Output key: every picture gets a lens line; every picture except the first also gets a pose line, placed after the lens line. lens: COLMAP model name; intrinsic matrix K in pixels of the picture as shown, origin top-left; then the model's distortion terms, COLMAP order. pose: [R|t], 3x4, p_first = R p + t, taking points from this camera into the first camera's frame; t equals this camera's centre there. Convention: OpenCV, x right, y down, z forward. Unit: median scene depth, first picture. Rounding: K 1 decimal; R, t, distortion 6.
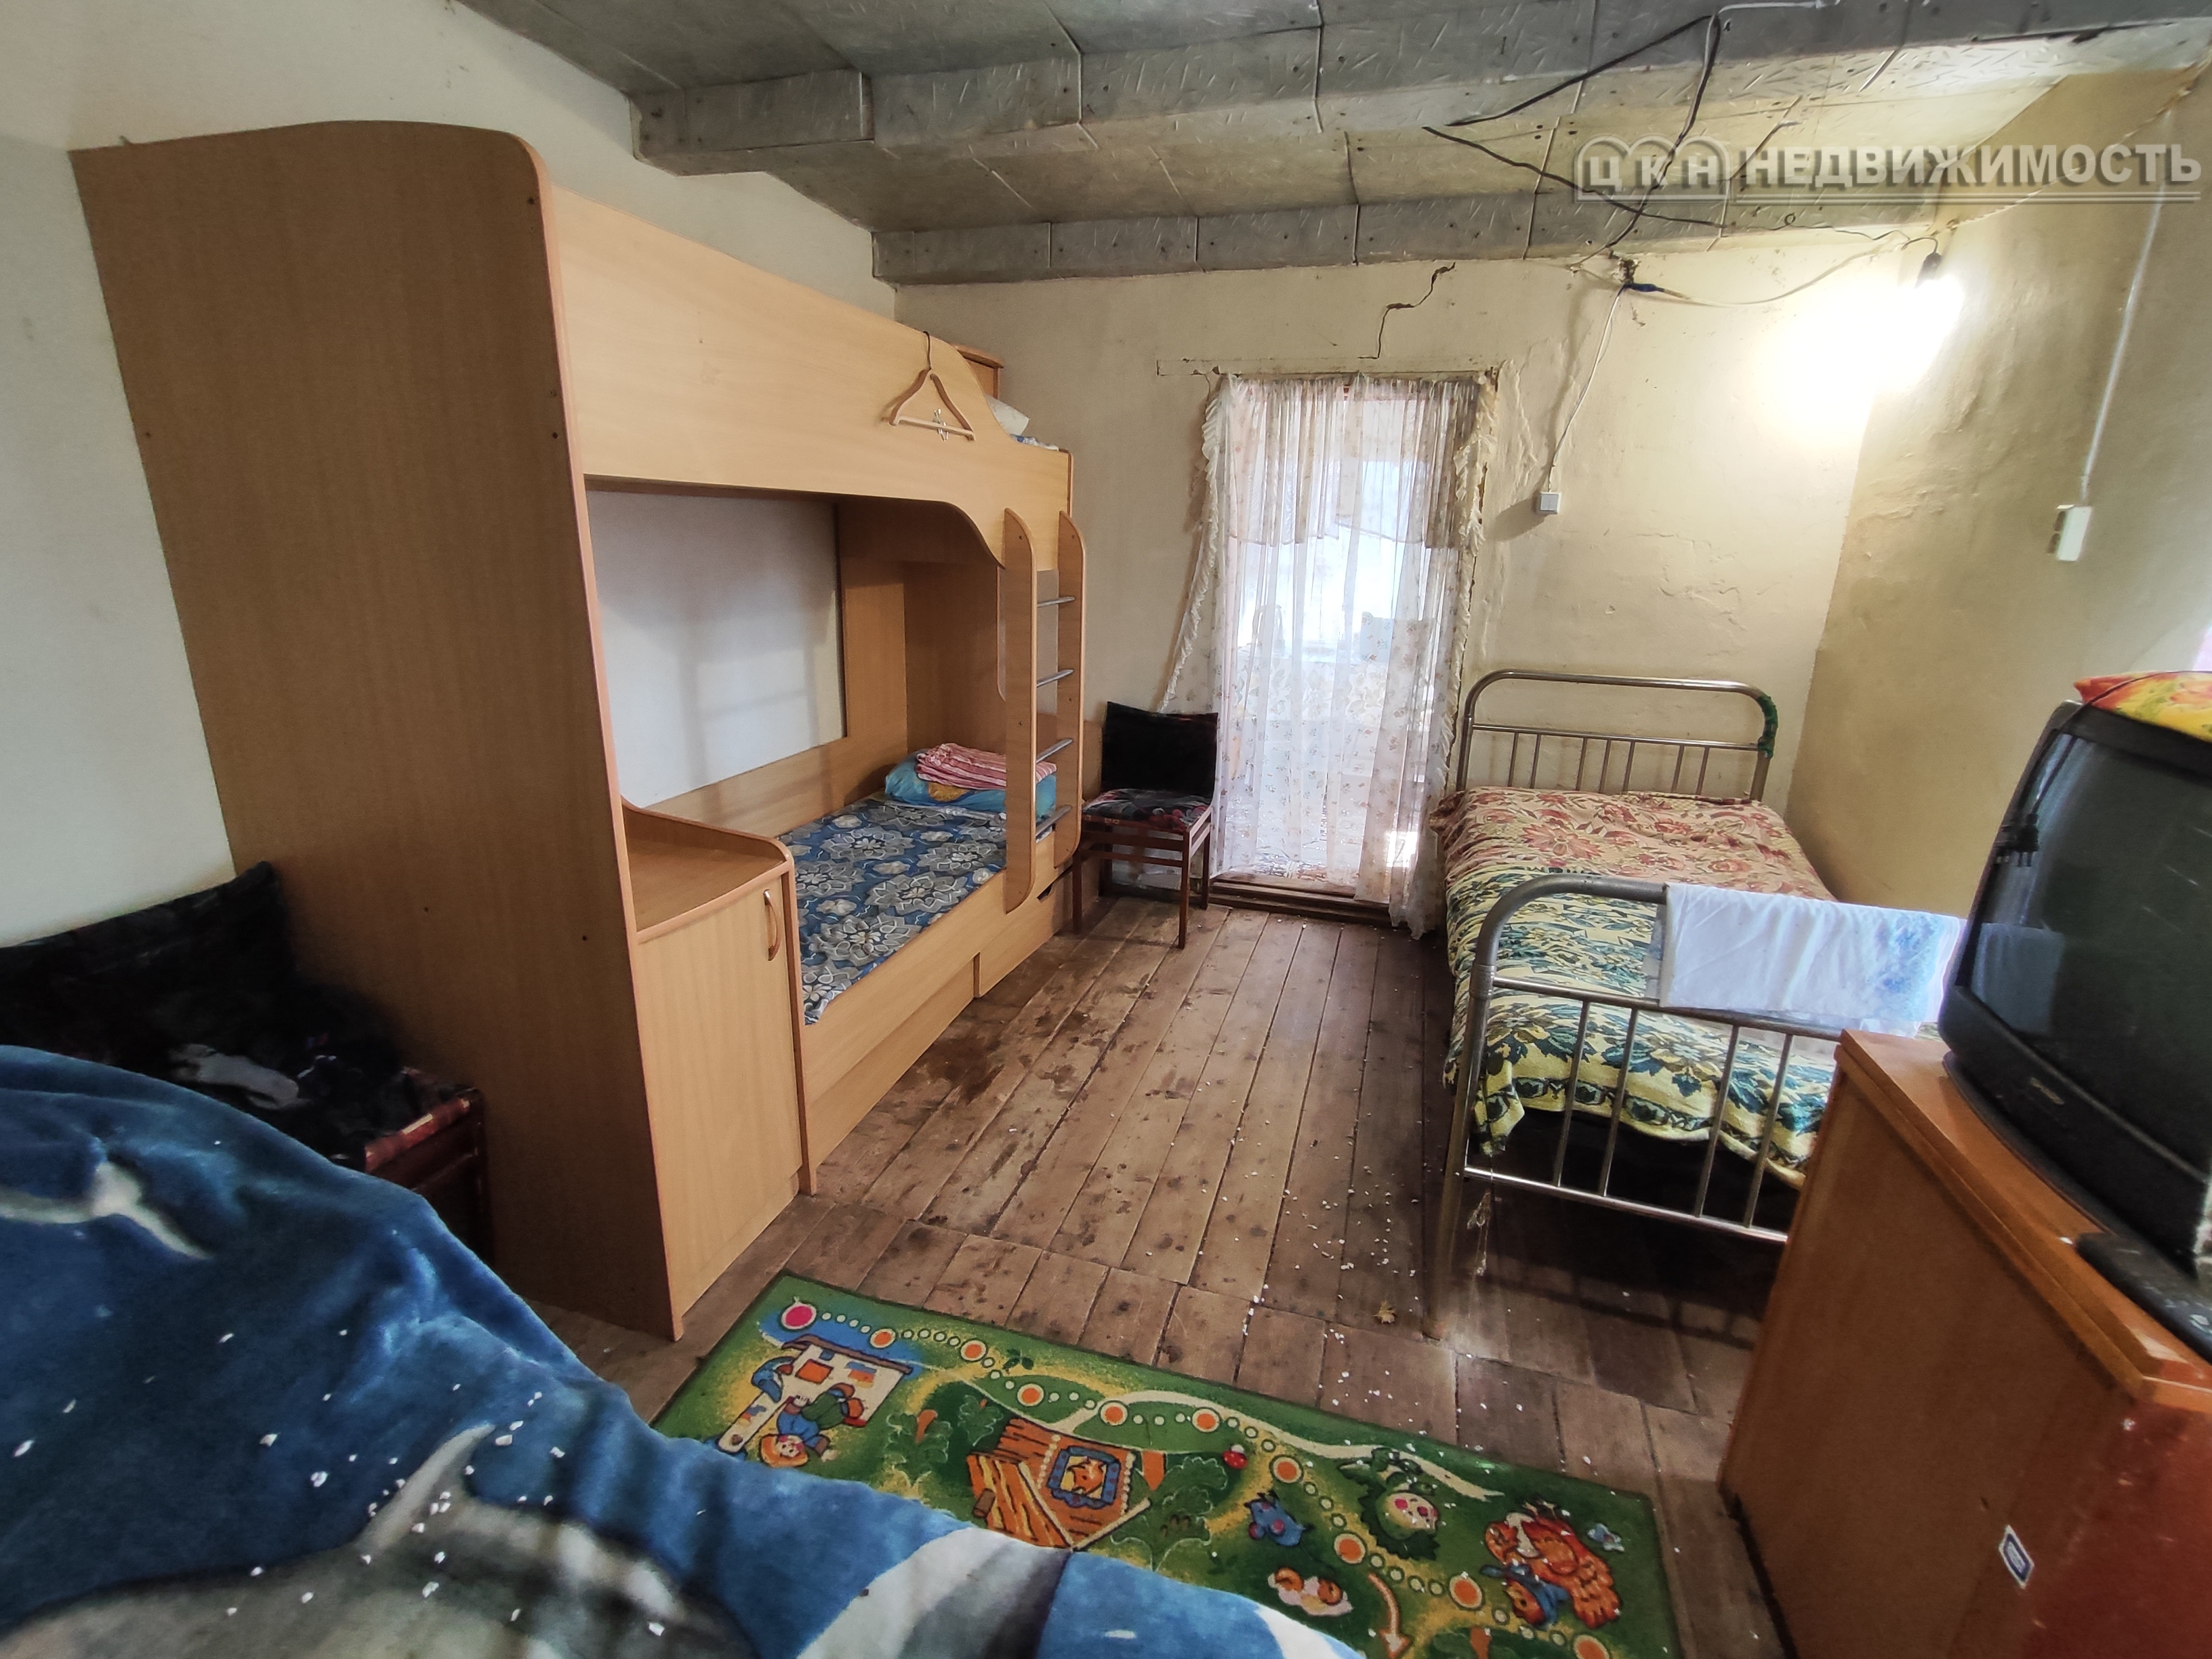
lens RADIAL K [[990.6, 0, 1095.8], [0, 990.6, 822.8], [0, 0, 1]] dist [-0.028341, 0.023602]
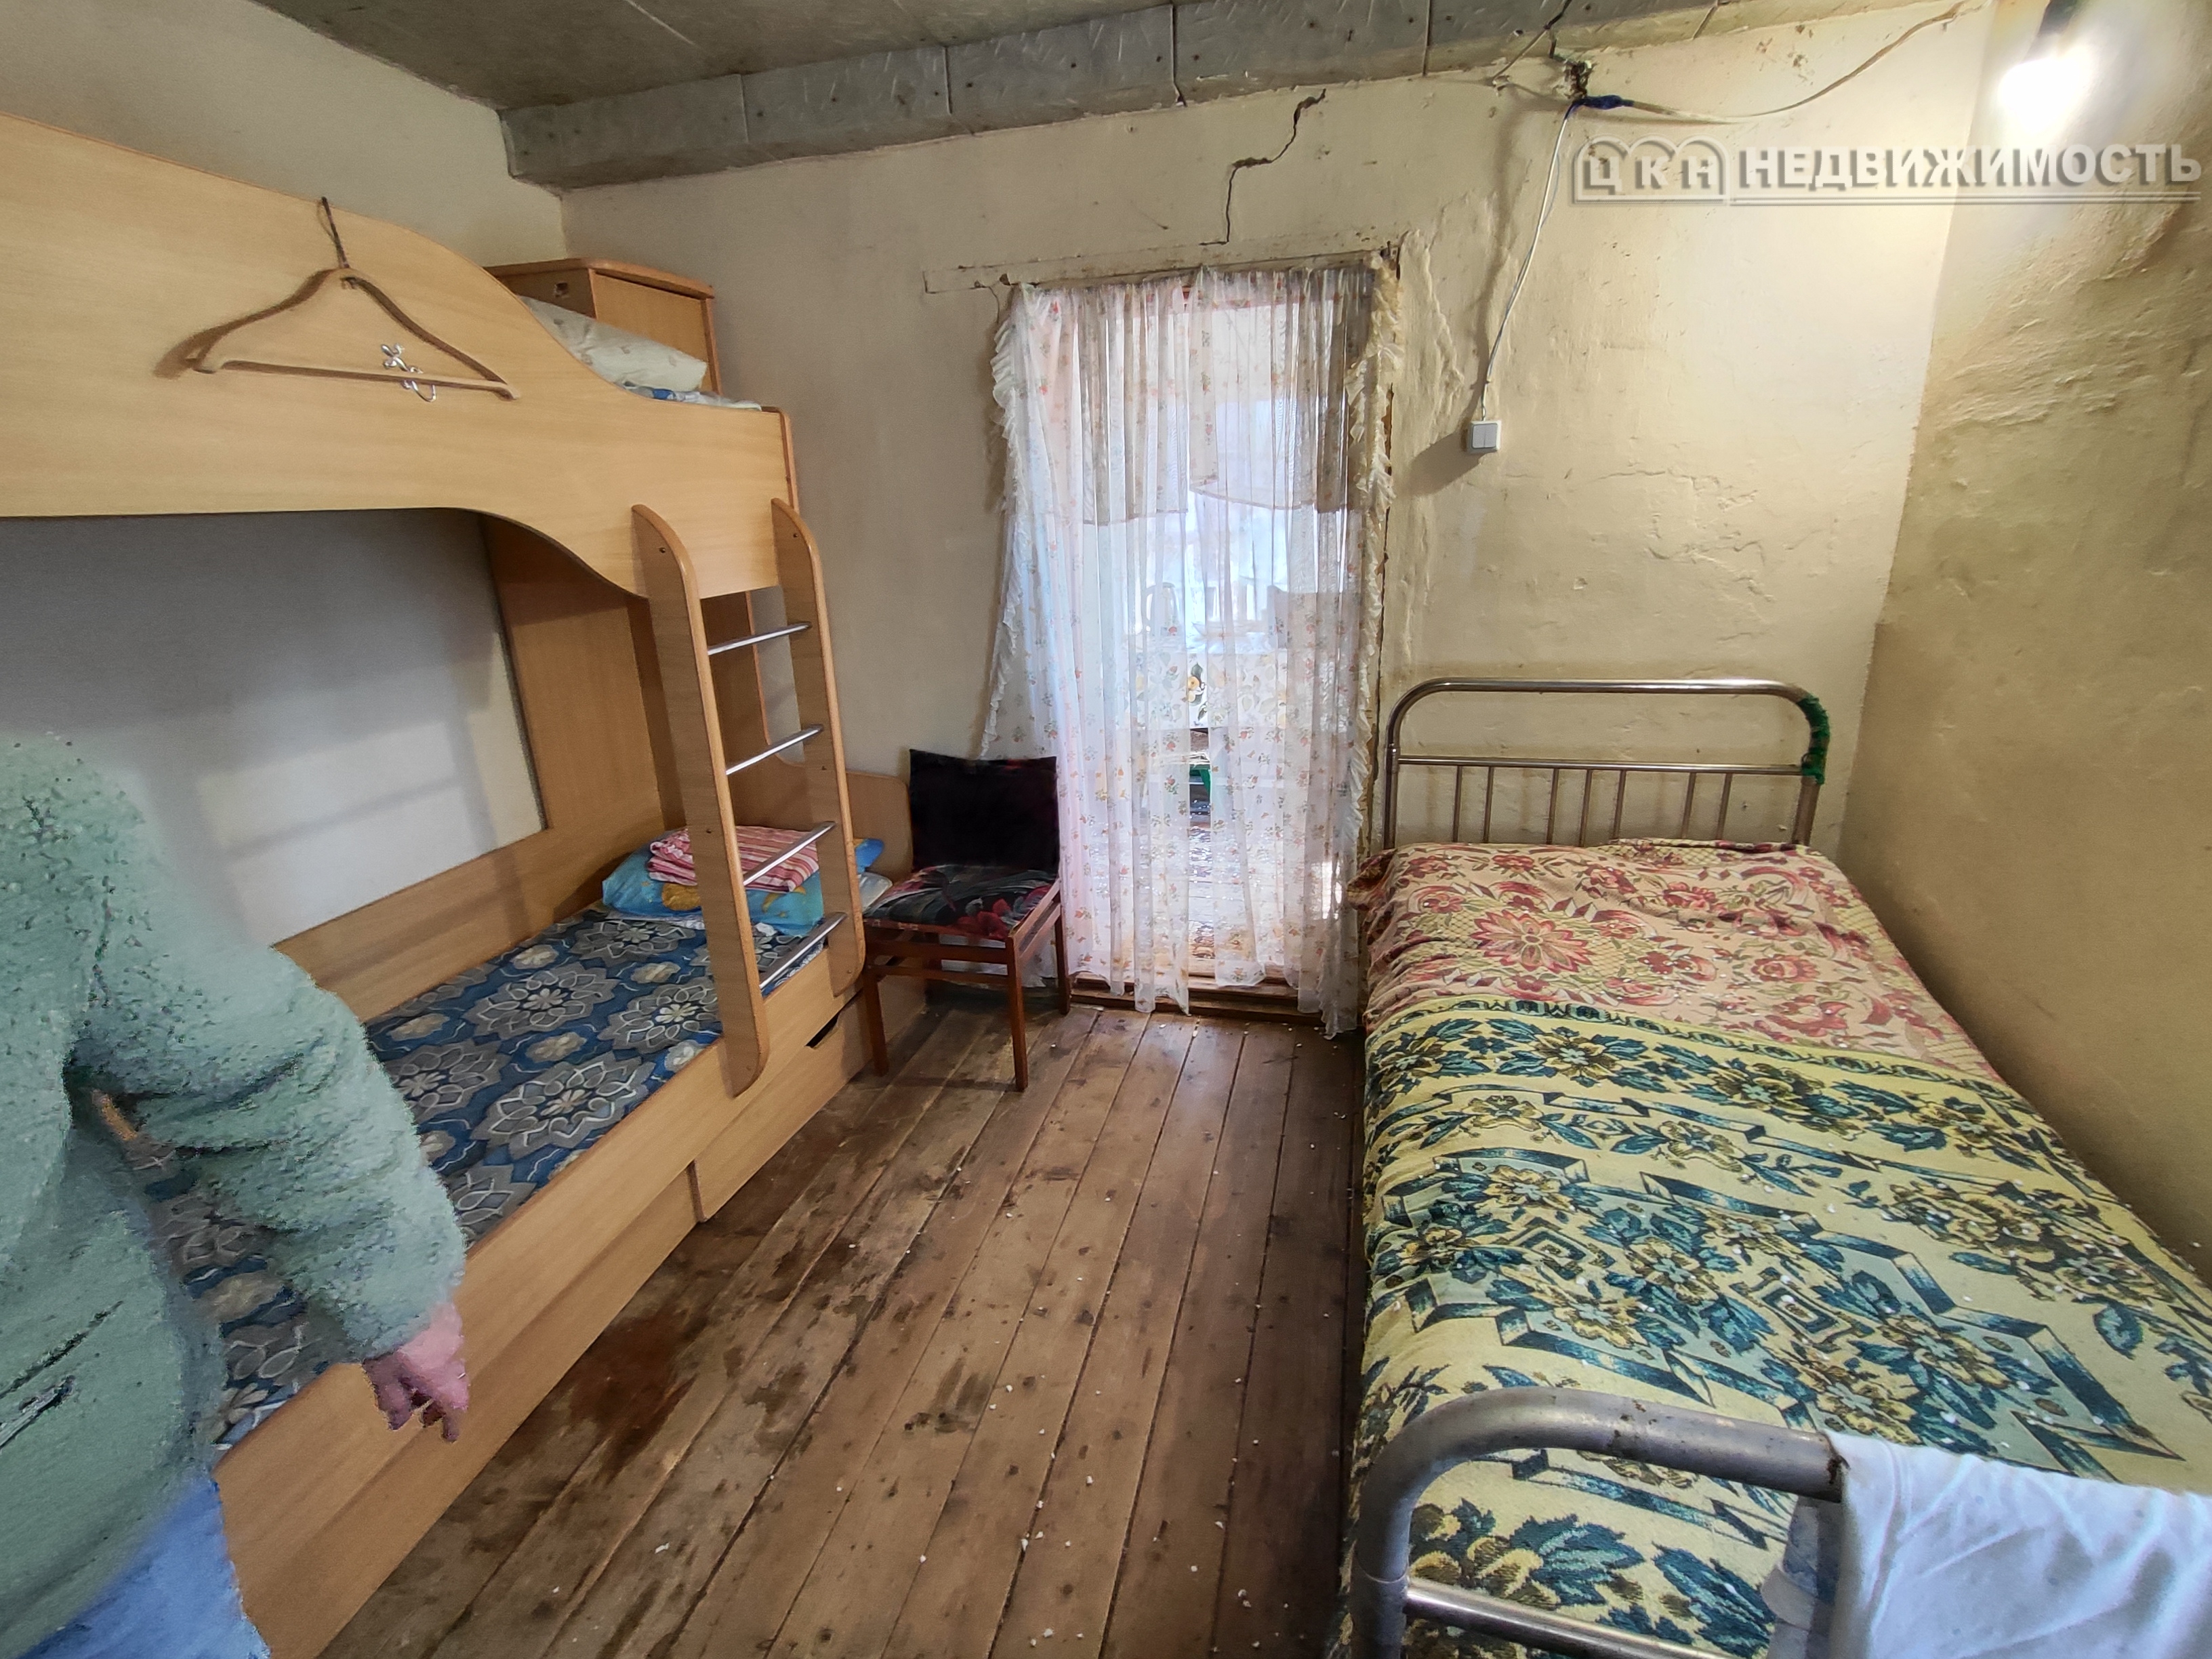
lens RADIAL K [[997.1, 0, 1083.4], [0, 997.1, 822.0], [0, 0, 1]] dist [-0.022018, 0.012870]
pose [[0.996929, -0.075494, 0.020834, 0.145679], [0.074834, 0.996719, 0.030848, -0.098161], [-0.023095, -0.029194, 0.999307, 0.304076]]
